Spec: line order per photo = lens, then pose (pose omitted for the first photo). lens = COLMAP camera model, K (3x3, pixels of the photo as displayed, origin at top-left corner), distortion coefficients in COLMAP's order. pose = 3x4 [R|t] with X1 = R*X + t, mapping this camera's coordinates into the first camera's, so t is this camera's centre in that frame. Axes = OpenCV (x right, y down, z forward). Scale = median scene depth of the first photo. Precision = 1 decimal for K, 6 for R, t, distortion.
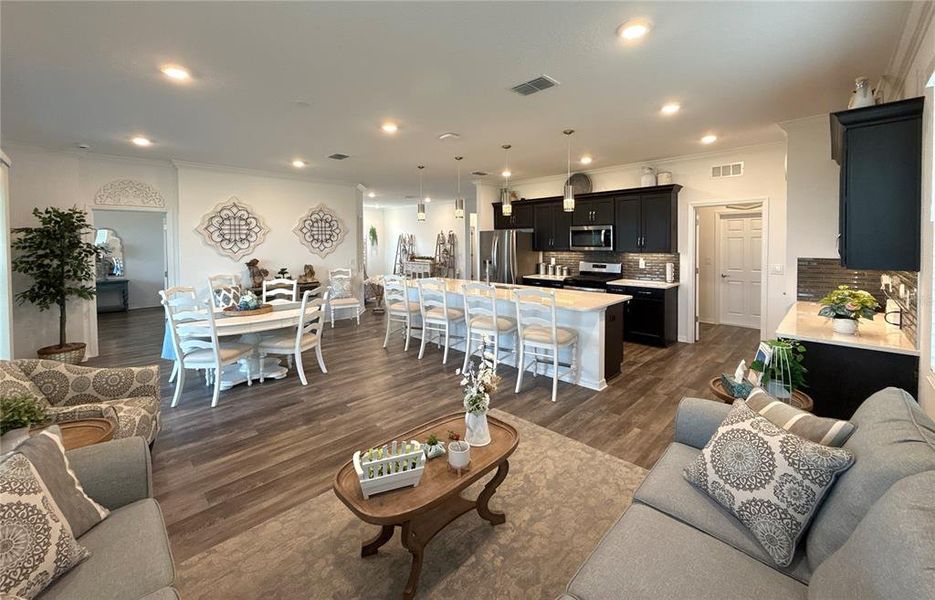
lens RADIAL K [[363.5, 0, 466.7], [0, 363.5, 311.5], [0, 0, 1]] dist [-0.002833, -0.000862]
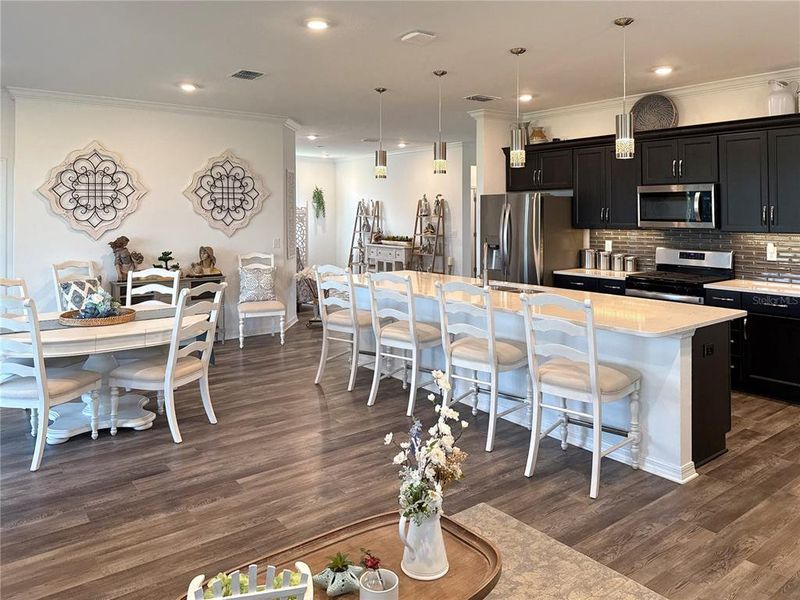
lens RADIAL K [[593.0, 0, 401.7], [0, 593.0, 294.3], [0, 0, 1]] dist [0.057286, -0.072175]
pose [[0.991977, 0.022613, -0.124378, 0.045949], [-0.029209, 0.998247, -0.051469, -0.005157], [0.122996, 0.054689, 0.990899, 0.034789]]
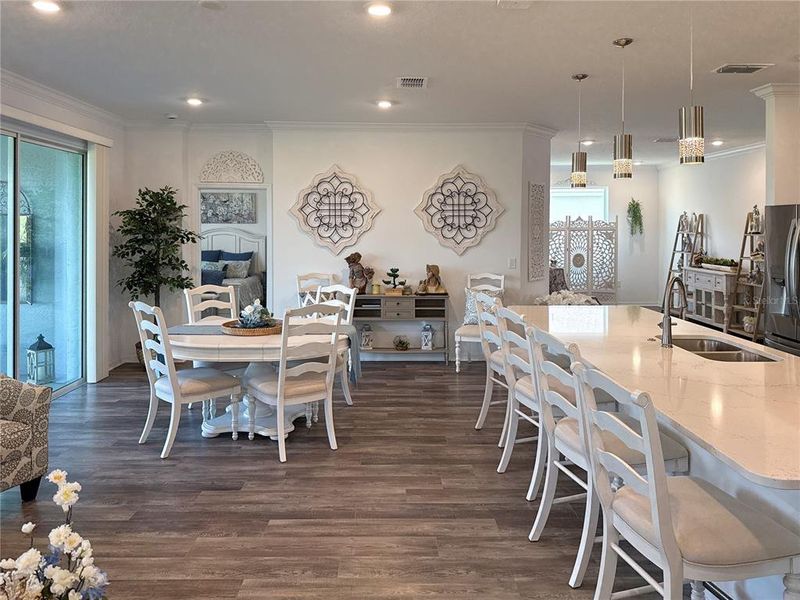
lens RADIAL K [[593.0, 0, 407.9], [0, 593.0, 287.1], [0, 0, 1]] dist [0.057286, -0.072175]
pose [[0.715796, 0.075316, -0.694236, 0.355911], [-0.137095, 0.989976, -0.033953, -0.076599], [0.684720, 0.119479, 0.718946, 0.376035]]
